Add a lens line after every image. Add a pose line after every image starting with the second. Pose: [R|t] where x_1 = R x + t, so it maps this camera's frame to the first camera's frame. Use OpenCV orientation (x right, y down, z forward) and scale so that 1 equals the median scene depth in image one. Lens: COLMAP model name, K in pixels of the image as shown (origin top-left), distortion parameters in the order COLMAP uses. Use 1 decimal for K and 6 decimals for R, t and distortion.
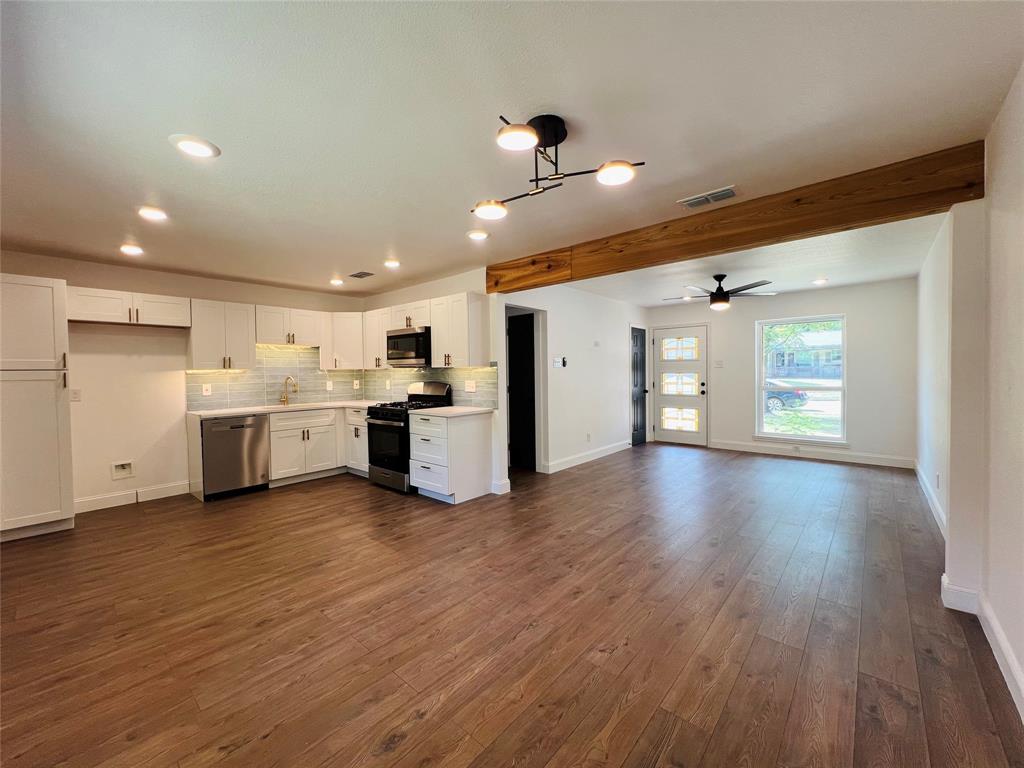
lens RADIAL K [[412.7, 0, 511.2], [0, 412.7, 381.2], [0, 0, 1]] dist [-0.002402, 0.000193]
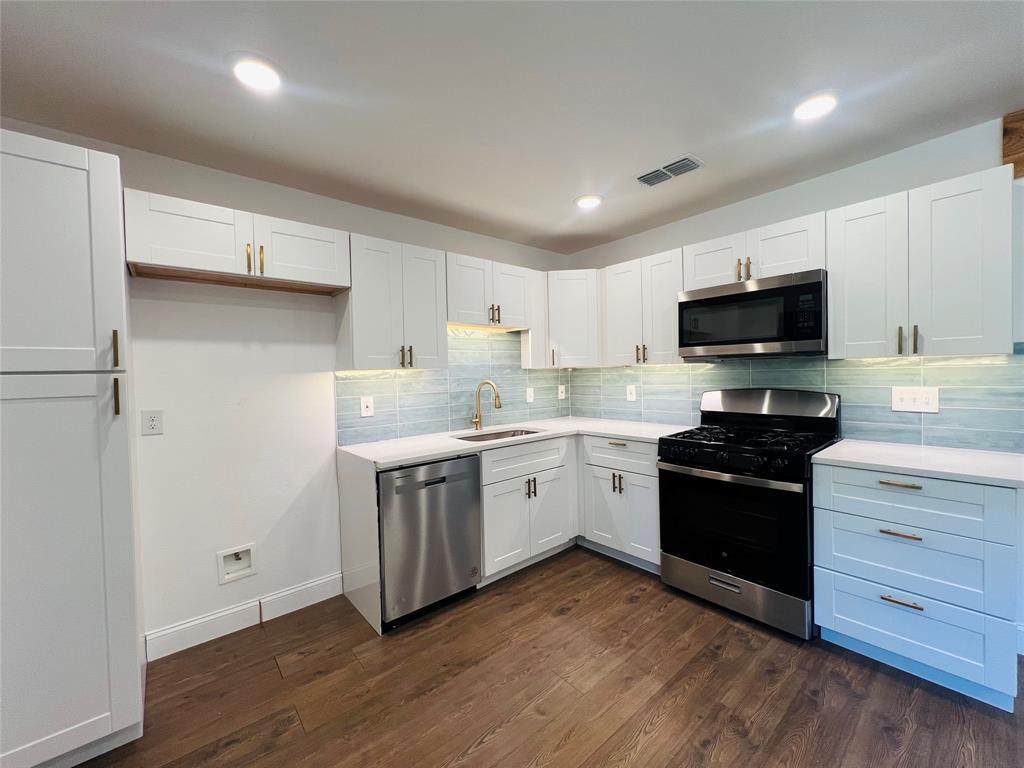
lens RADIAL K [[412.7, 0, 511.2], [0, 412.7, 381.2], [0, 0, 1]] dist [-0.002402, 0.000193]
pose [[0.988822, -0.008663, -0.148851, -0.475670], [0.008431, 0.999962, -0.002190, -0.010415], [0.148865, 0.000911, 0.988857, 0.490144]]
